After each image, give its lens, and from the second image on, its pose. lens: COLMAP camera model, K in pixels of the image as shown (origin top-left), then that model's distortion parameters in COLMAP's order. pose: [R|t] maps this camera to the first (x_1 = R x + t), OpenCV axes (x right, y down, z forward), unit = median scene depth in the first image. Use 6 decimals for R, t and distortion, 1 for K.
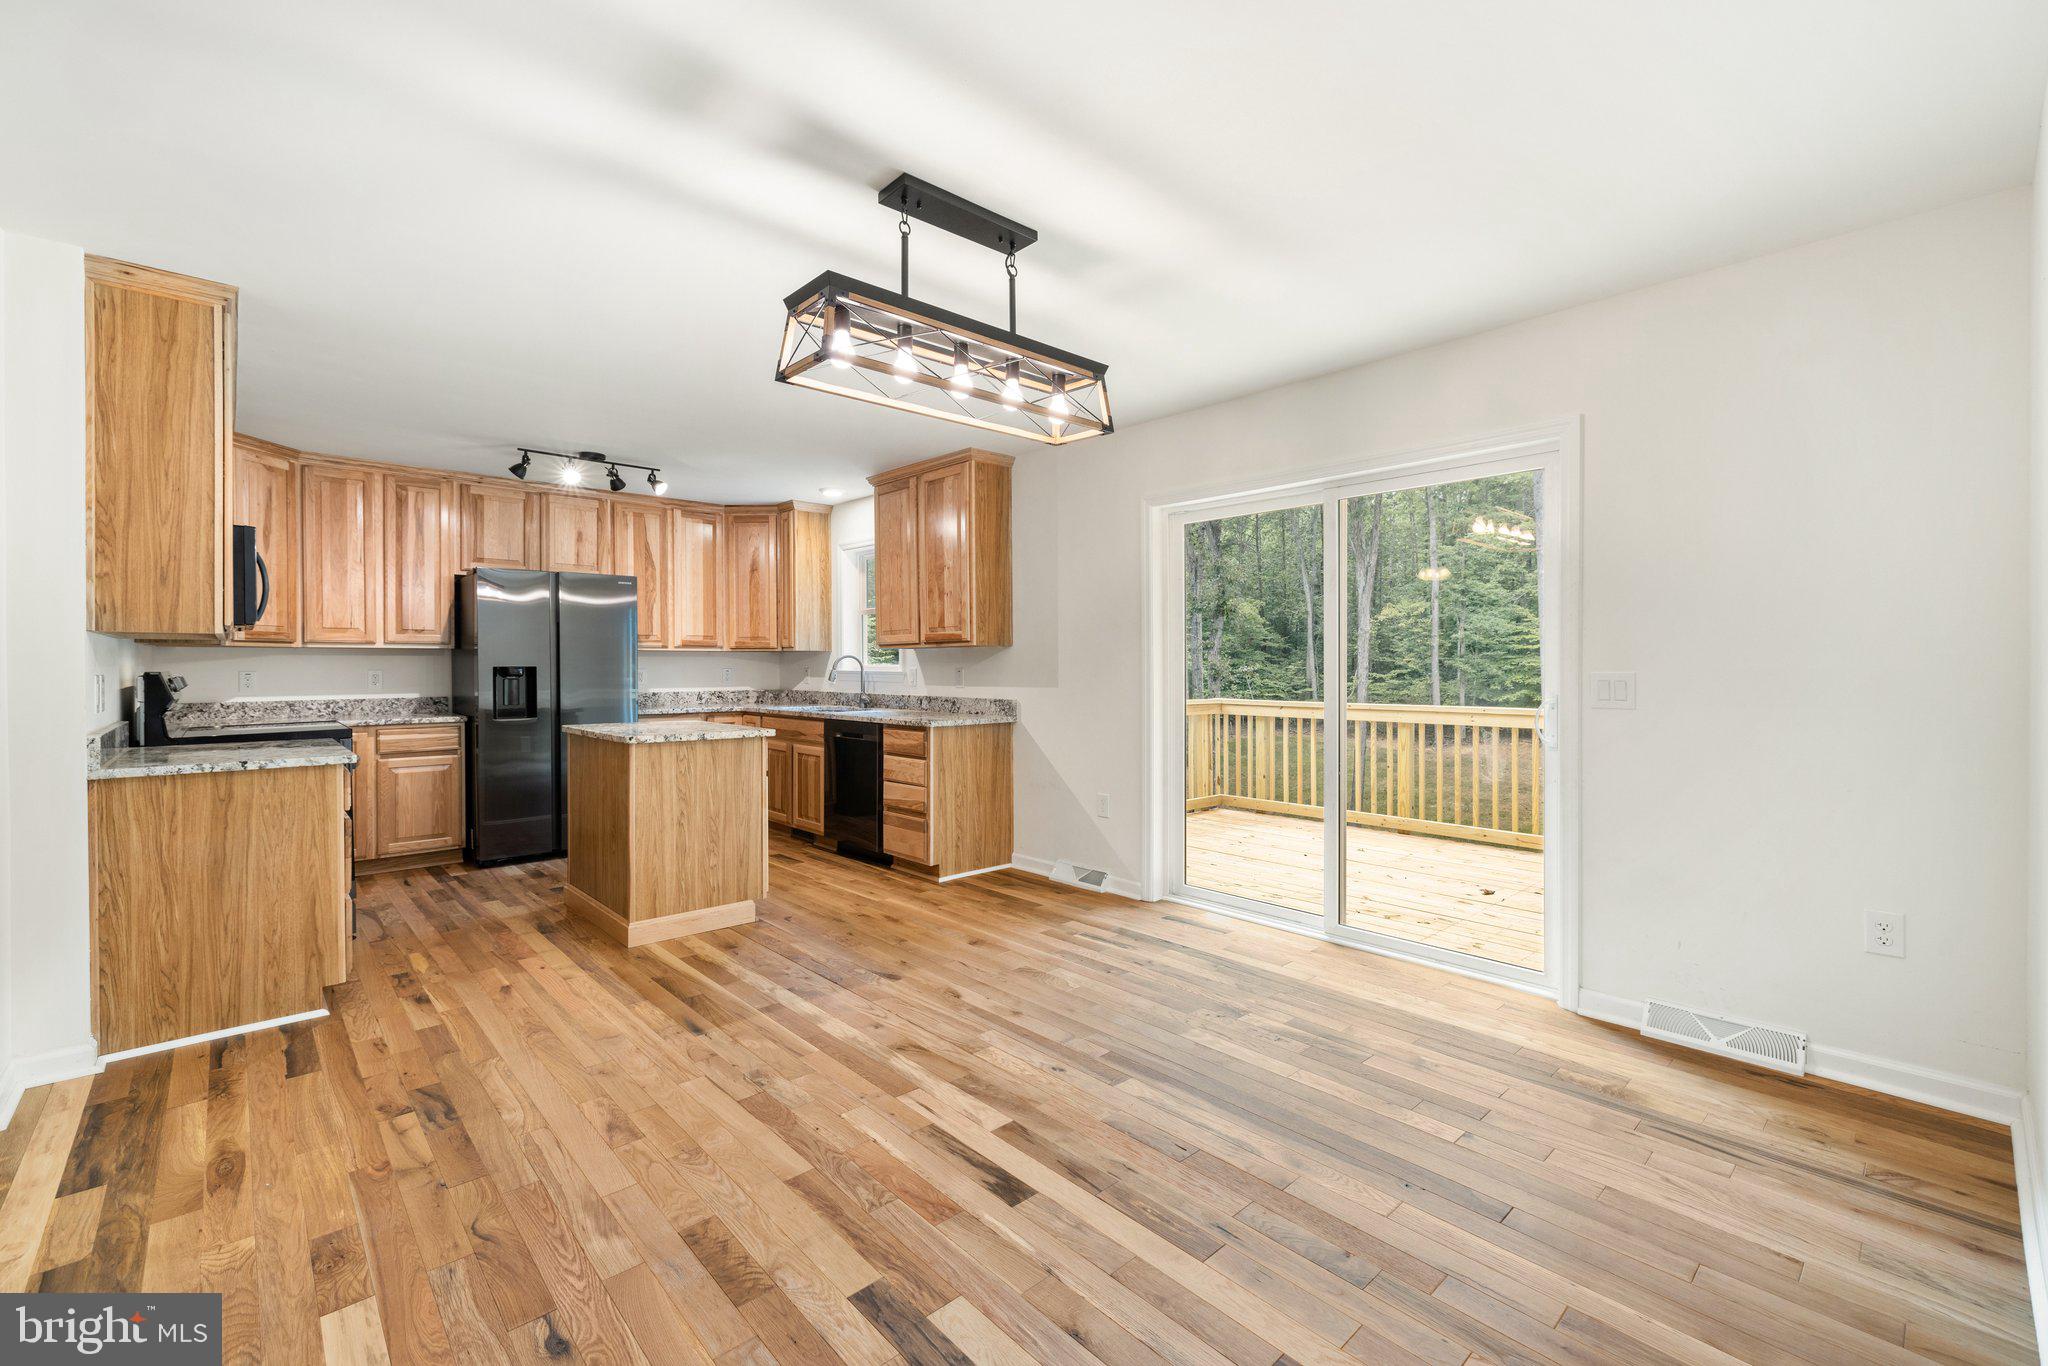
lens RADIAL K [[865.0, 0, 996.6], [0, 865.0, 673.4], [0, 0, 1]] dist [0.000699, 0.000785]
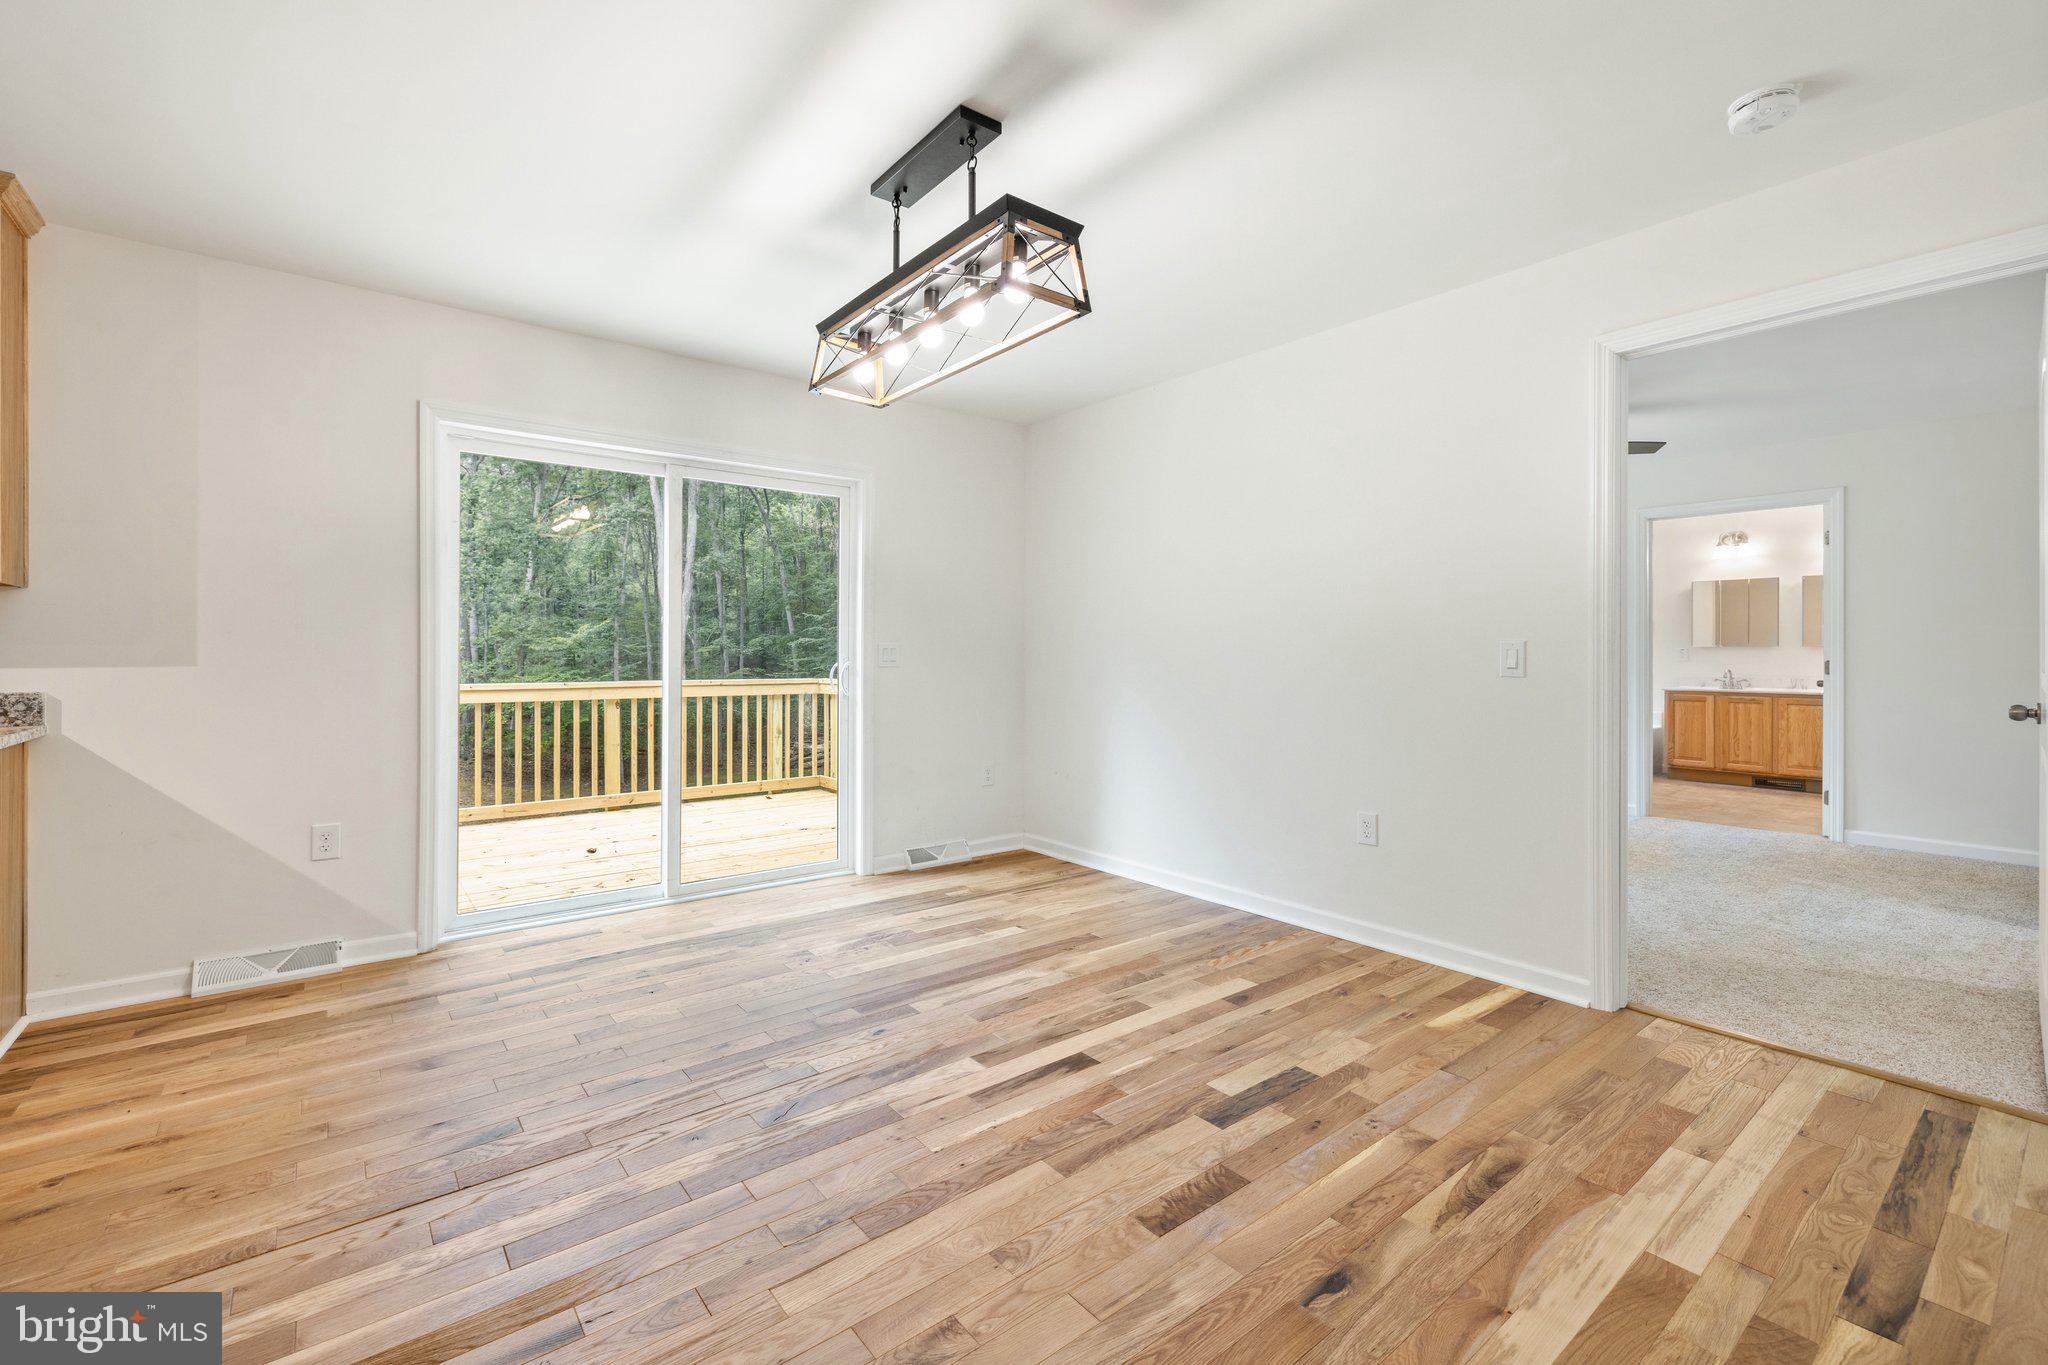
lens RADIAL K [[865.0, 0, 1015.6], [0, 865.0, 656.5], [0, 0, 1]] dist [0.000699, 0.000785]
pose [[0.054295, 0.000718, 0.998525, -0.583307], [0.005508, 0.999984, -0.001018, 0.016215], [-0.998510, 0.005556, 0.054290, 0.498743]]
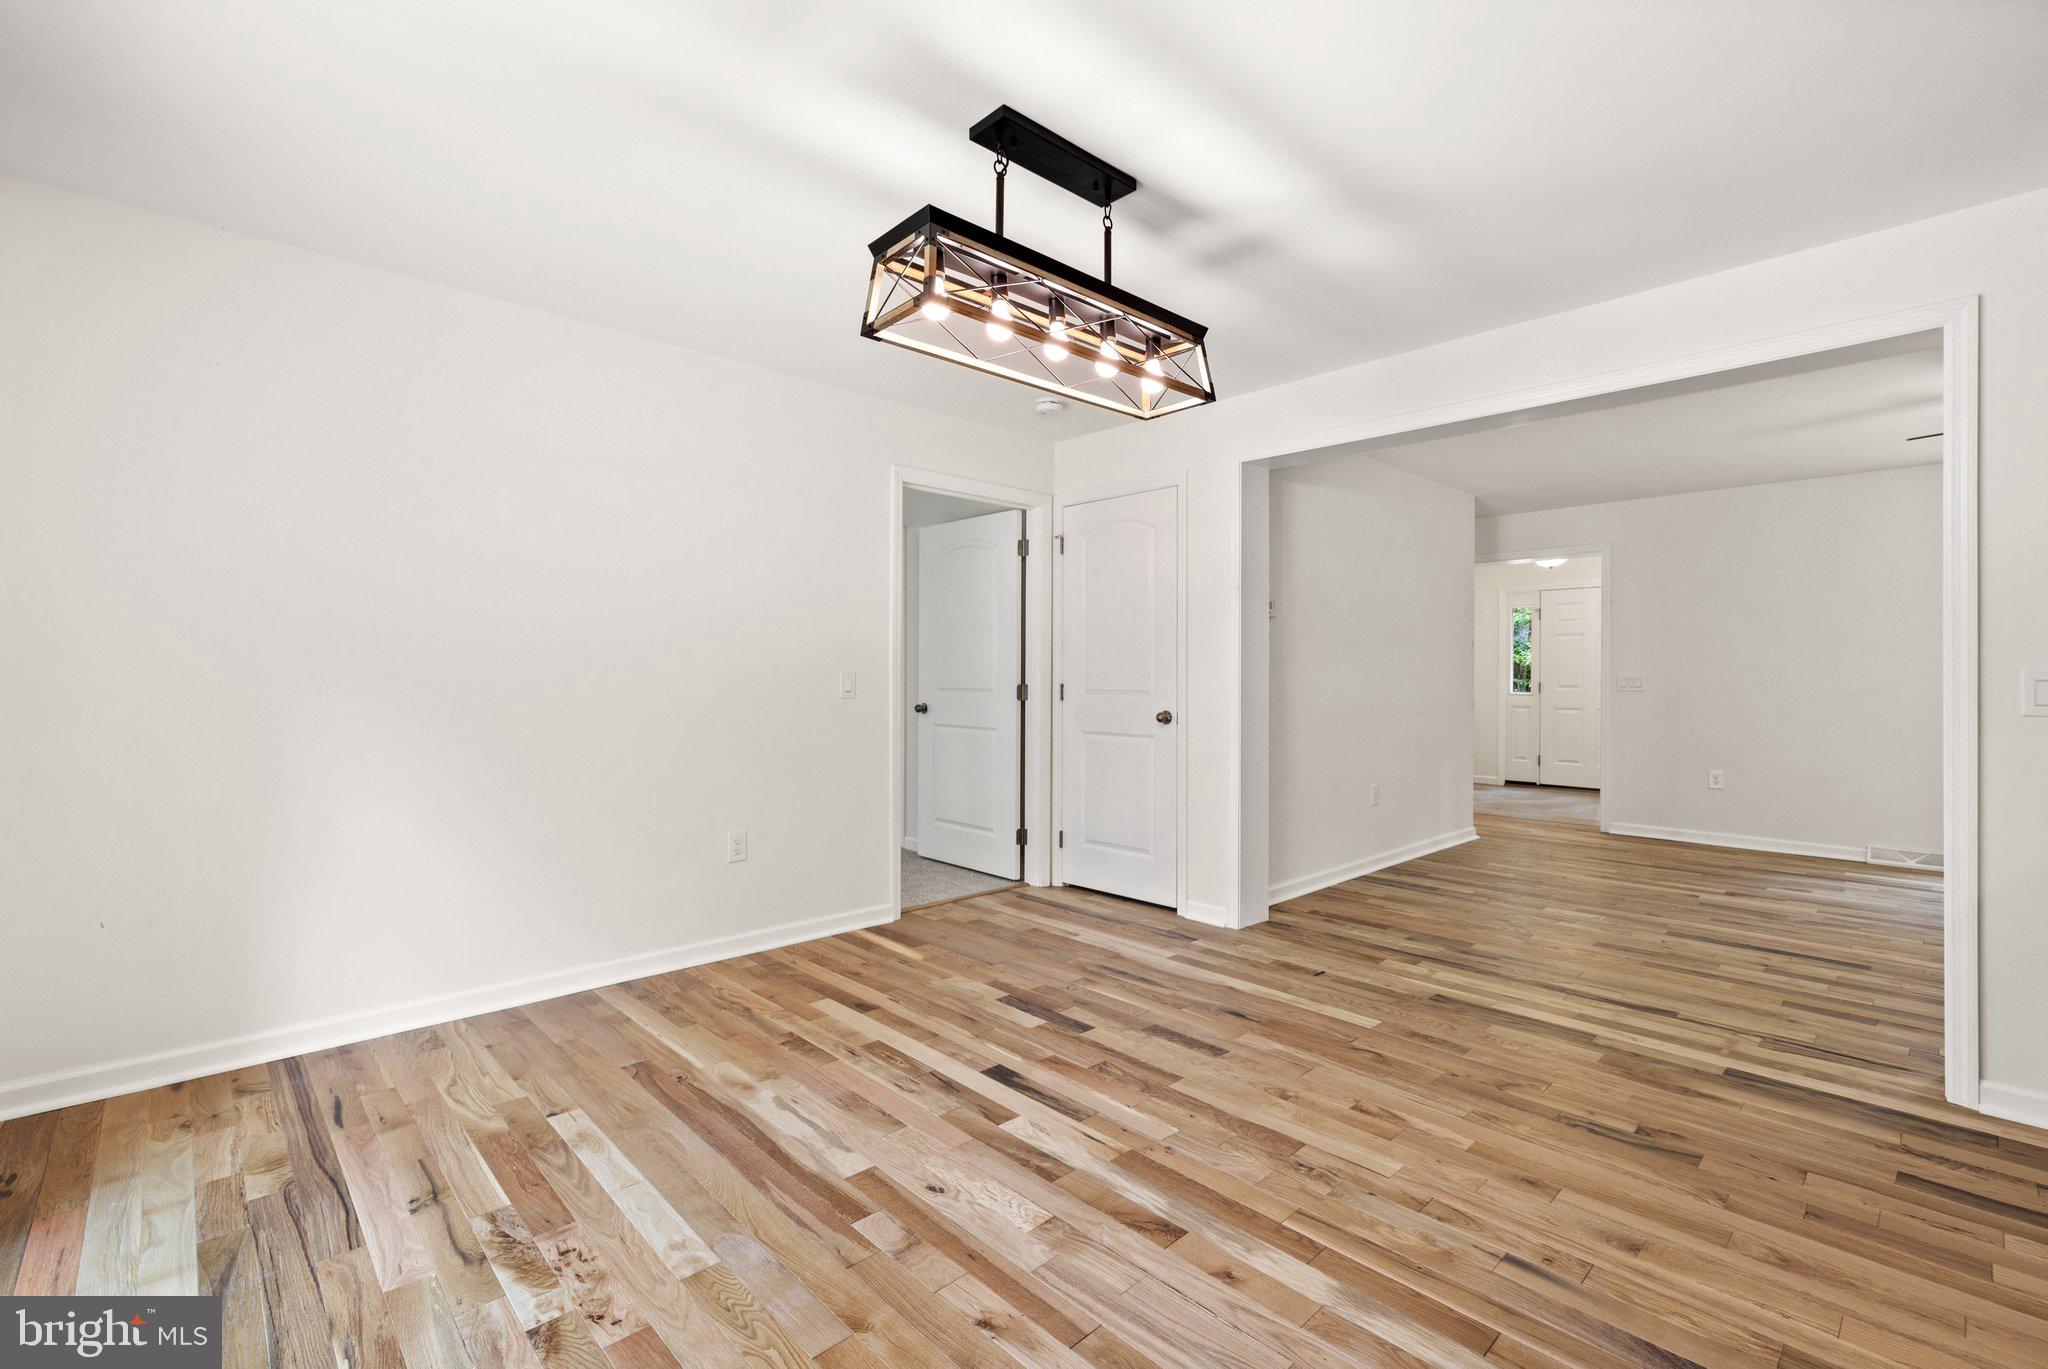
lens RADIAL K [[897.7, 0, 1021.7], [0, 897.7, 675.4], [0, 0, 1]] dist [0.002003, 0.001111]
pose [[-0.999465, -0.003156, -0.032559, 0.014795], [-0.003424, 0.999961, 0.008172, 0.002237], [0.032531, 0.008279, -0.999436, 1.130235]]
